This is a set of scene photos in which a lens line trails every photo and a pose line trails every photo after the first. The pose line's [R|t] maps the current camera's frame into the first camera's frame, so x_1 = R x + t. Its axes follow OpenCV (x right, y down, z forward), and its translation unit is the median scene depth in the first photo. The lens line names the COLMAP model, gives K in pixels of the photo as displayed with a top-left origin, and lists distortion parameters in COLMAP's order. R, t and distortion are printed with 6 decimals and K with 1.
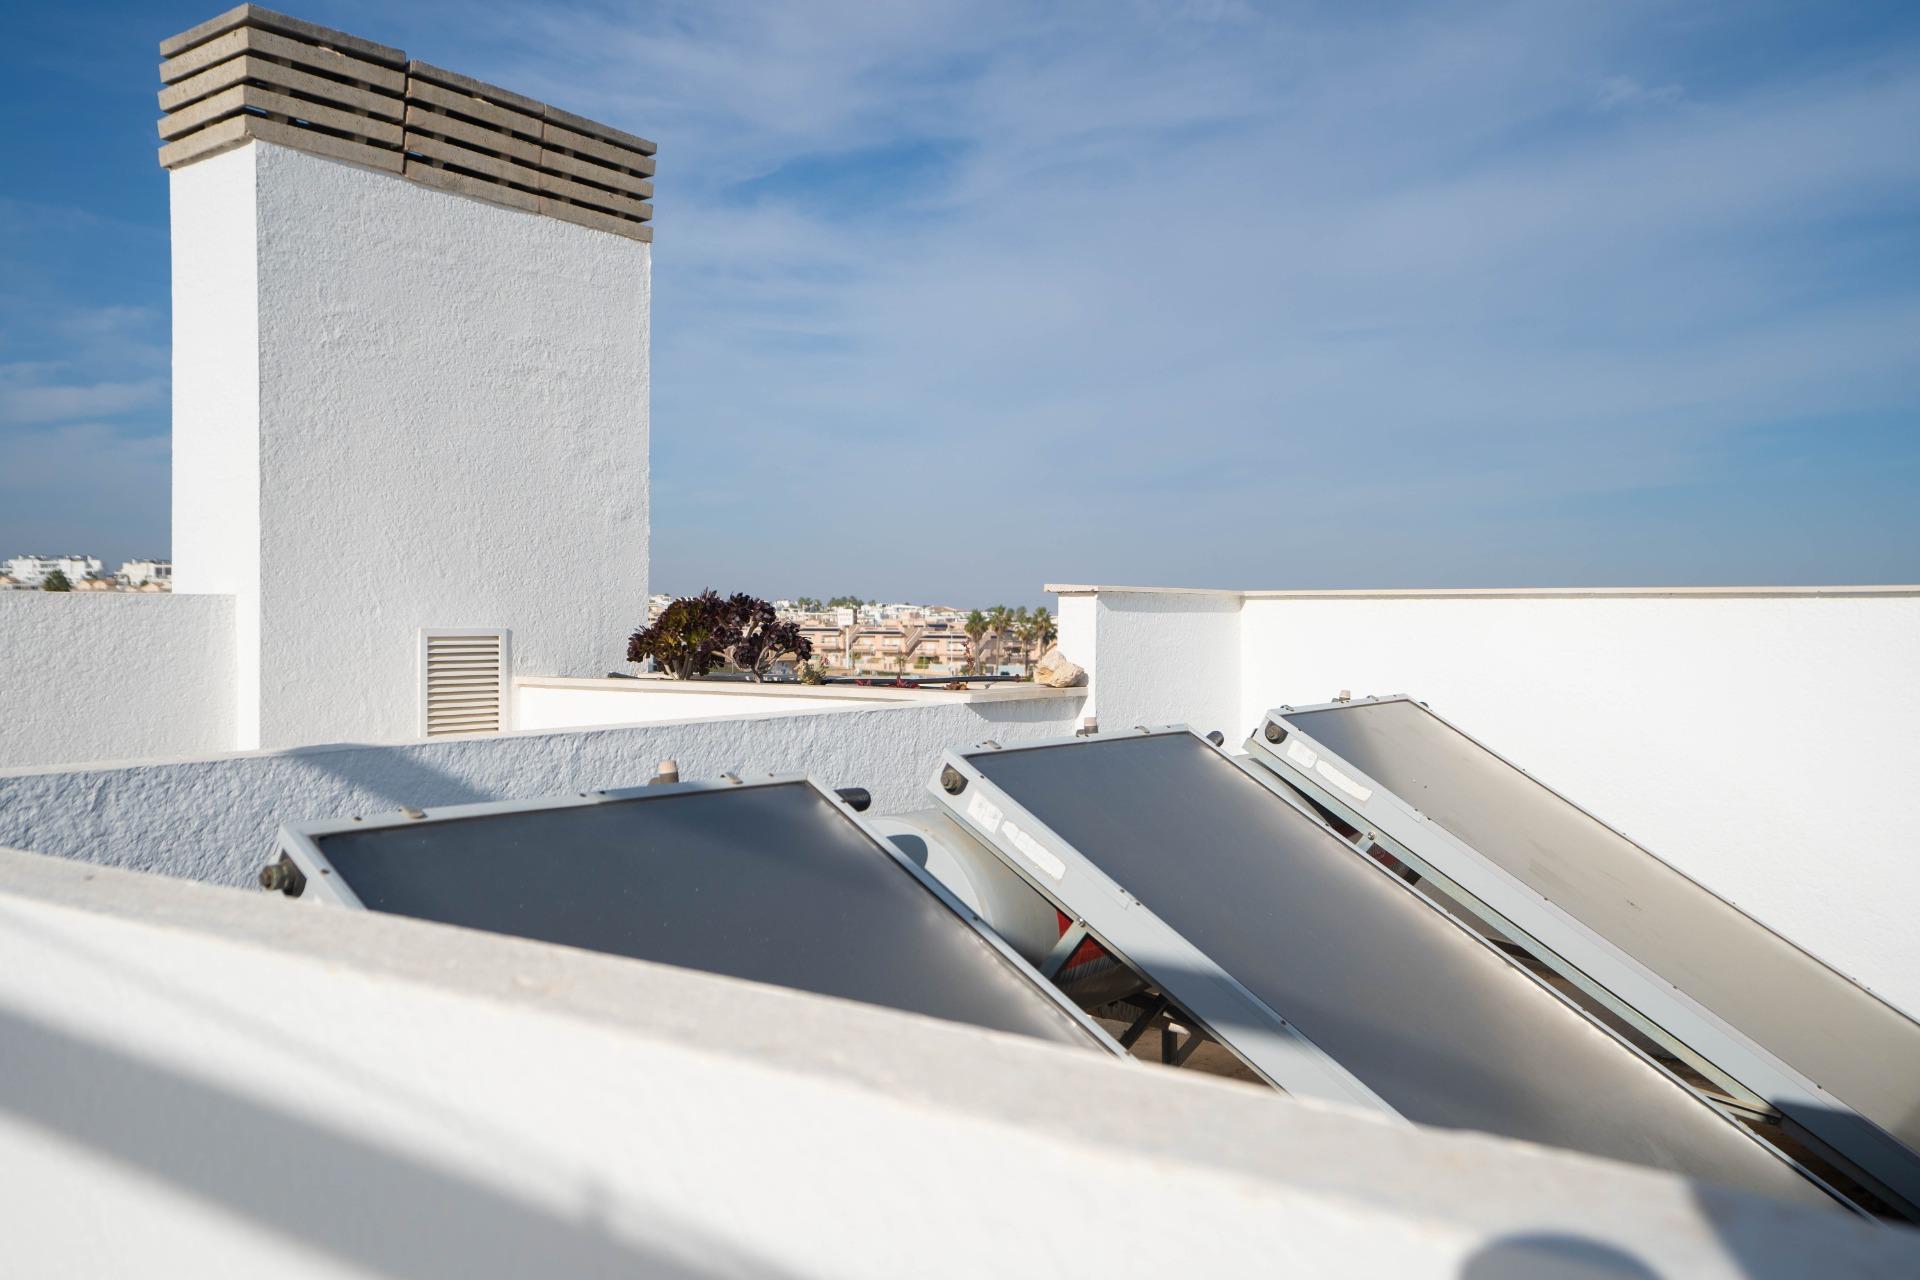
lens RADIAL K [[1530.9, 0, 956.2], [0, 1530.9, 633.6], [0, 0, 1]] dist [0.022761, 0.042219]
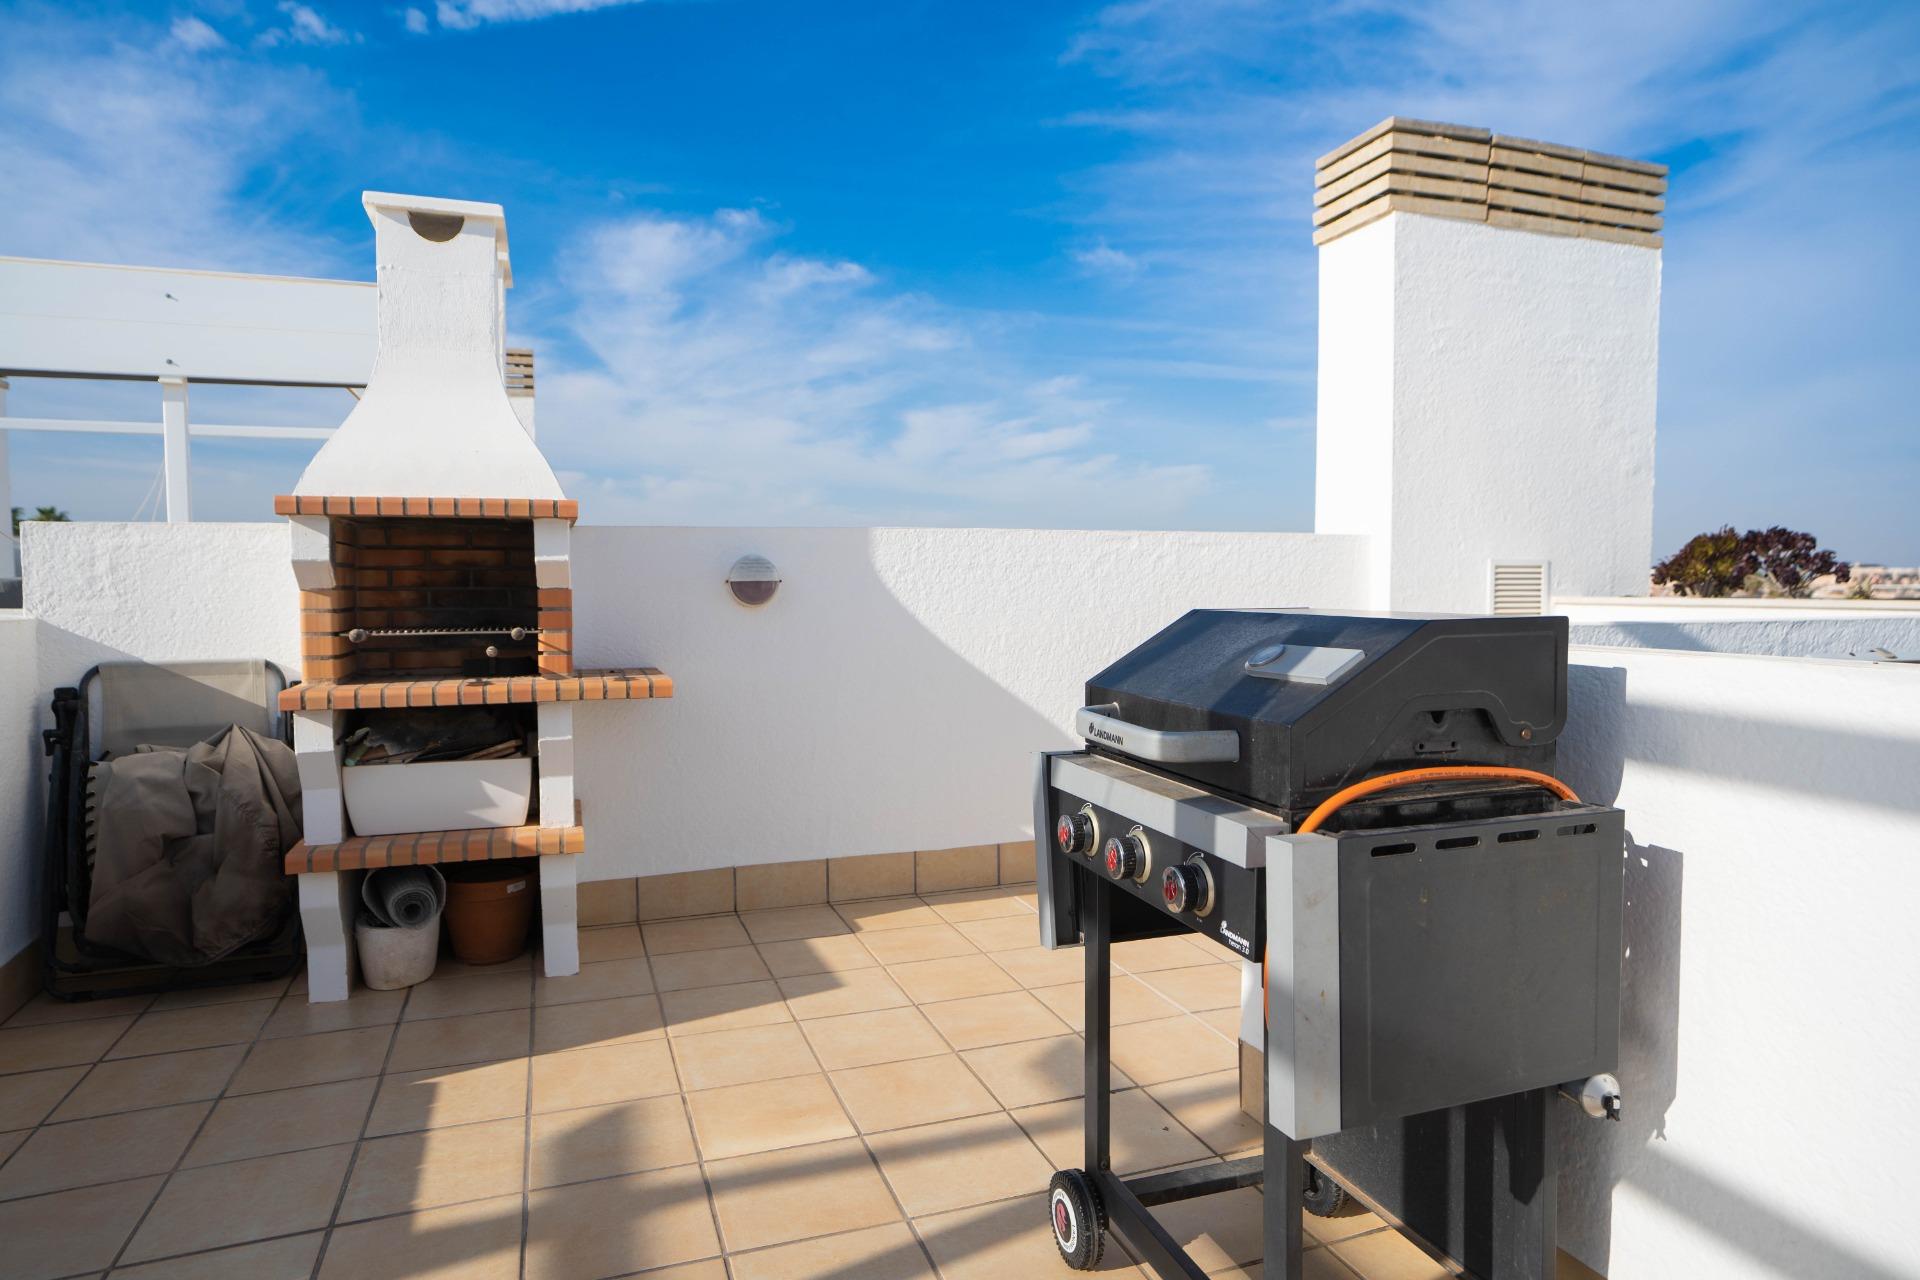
lens RADIAL K [[1121.5, 0, 964.8], [0, 1121.5, 640.5], [0, 0, 1]] dist [-0.013927, 0.000964]
pose [[0.839222, 0.025787, -0.543177, -0.210771], [-0.003457, 0.999108, 0.042091, 0.029854], [0.543778, -0.033446, 0.838563, -0.080382]]
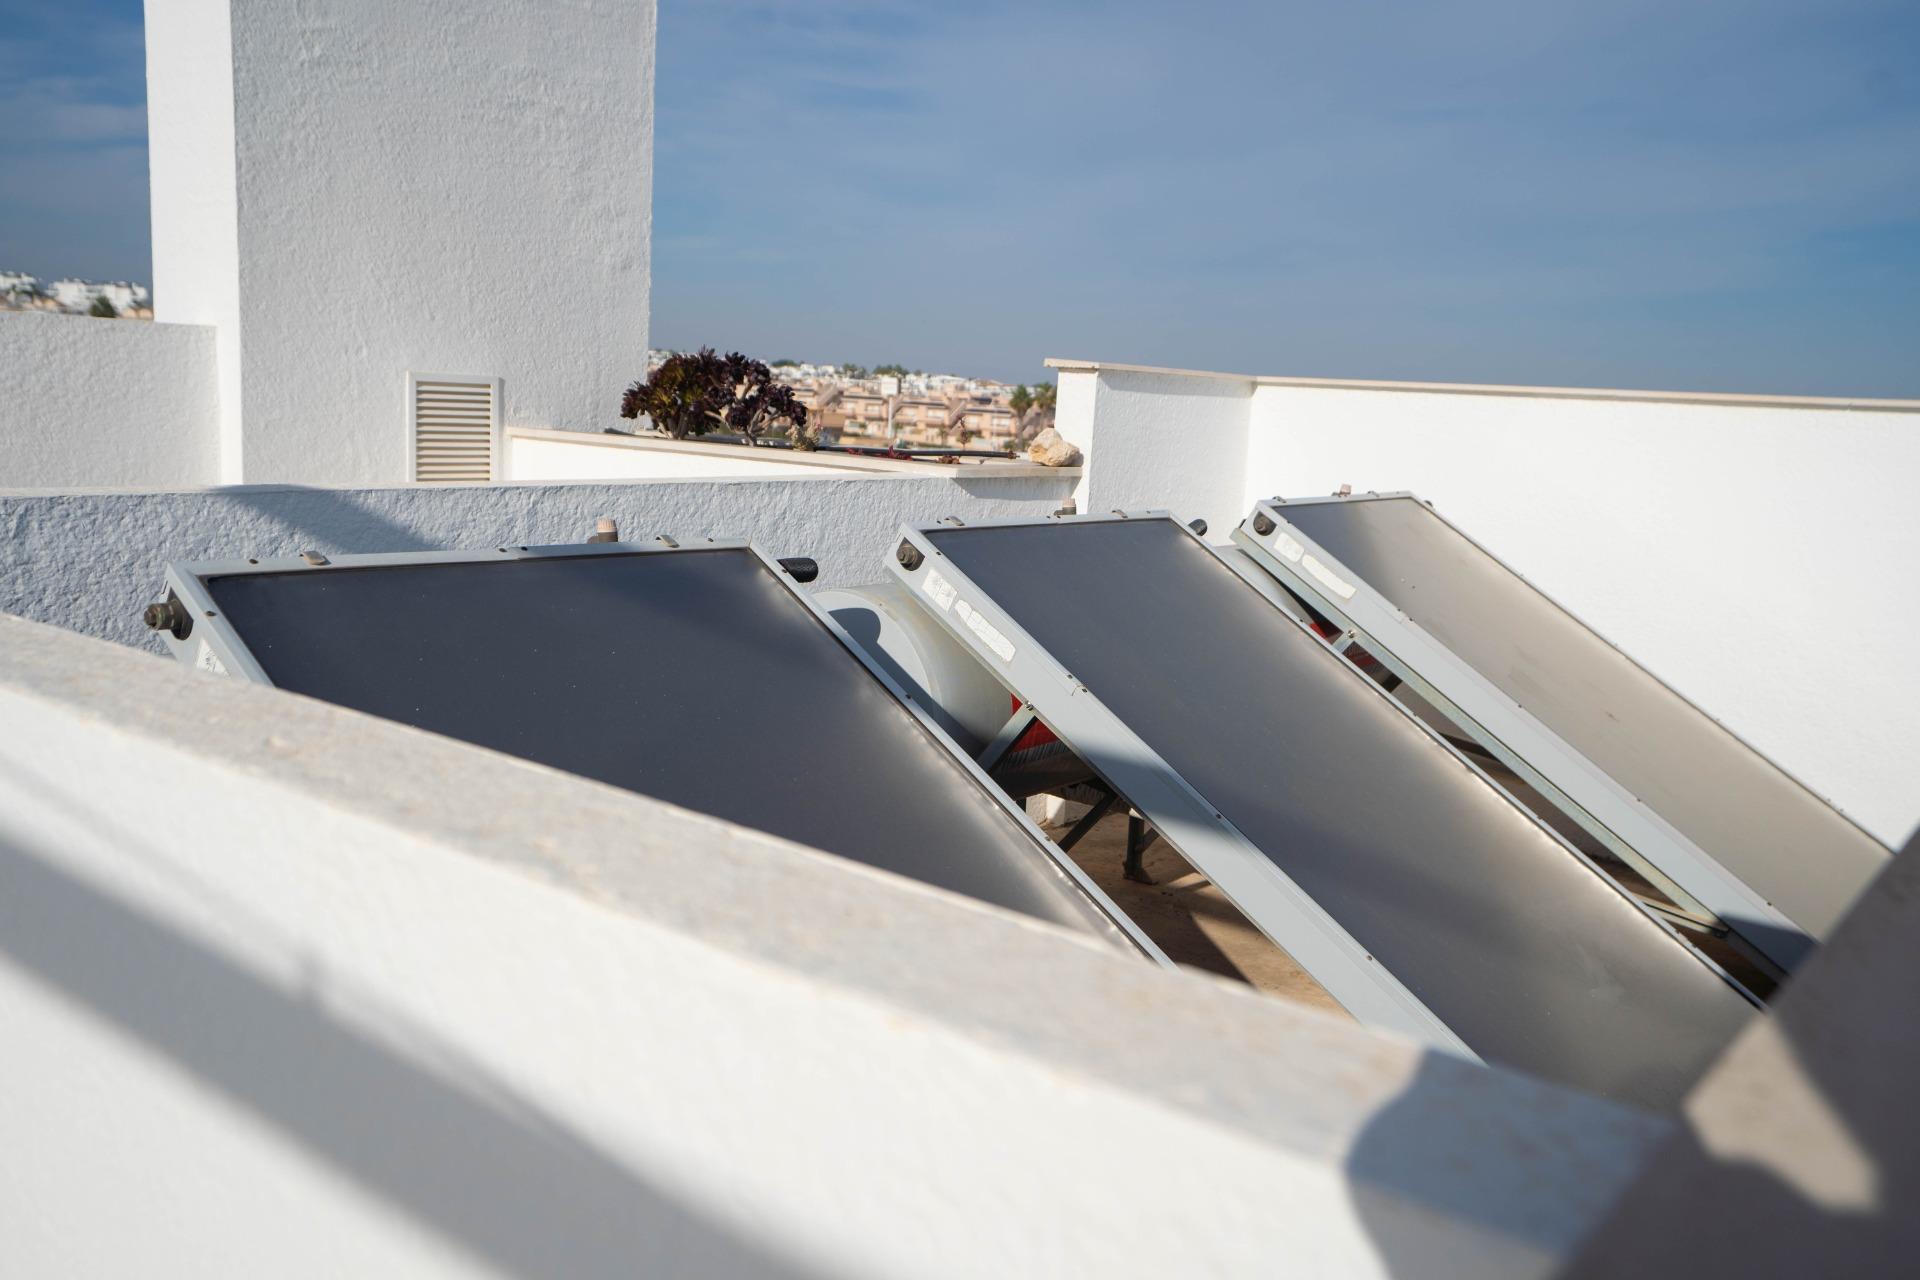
lens RADIAL K [[1530.9, 0, 962.0], [0, 1530.9, 619.3], [0, 0, 1]] dist [0.022761, 0.042219]
pose [[0.998395, 0.053209, -0.019376, 0.032208], [-0.050057, 0.989257, 0.137350, 0.000218], [0.026477, -0.136160, 0.990333, 0.018527]]
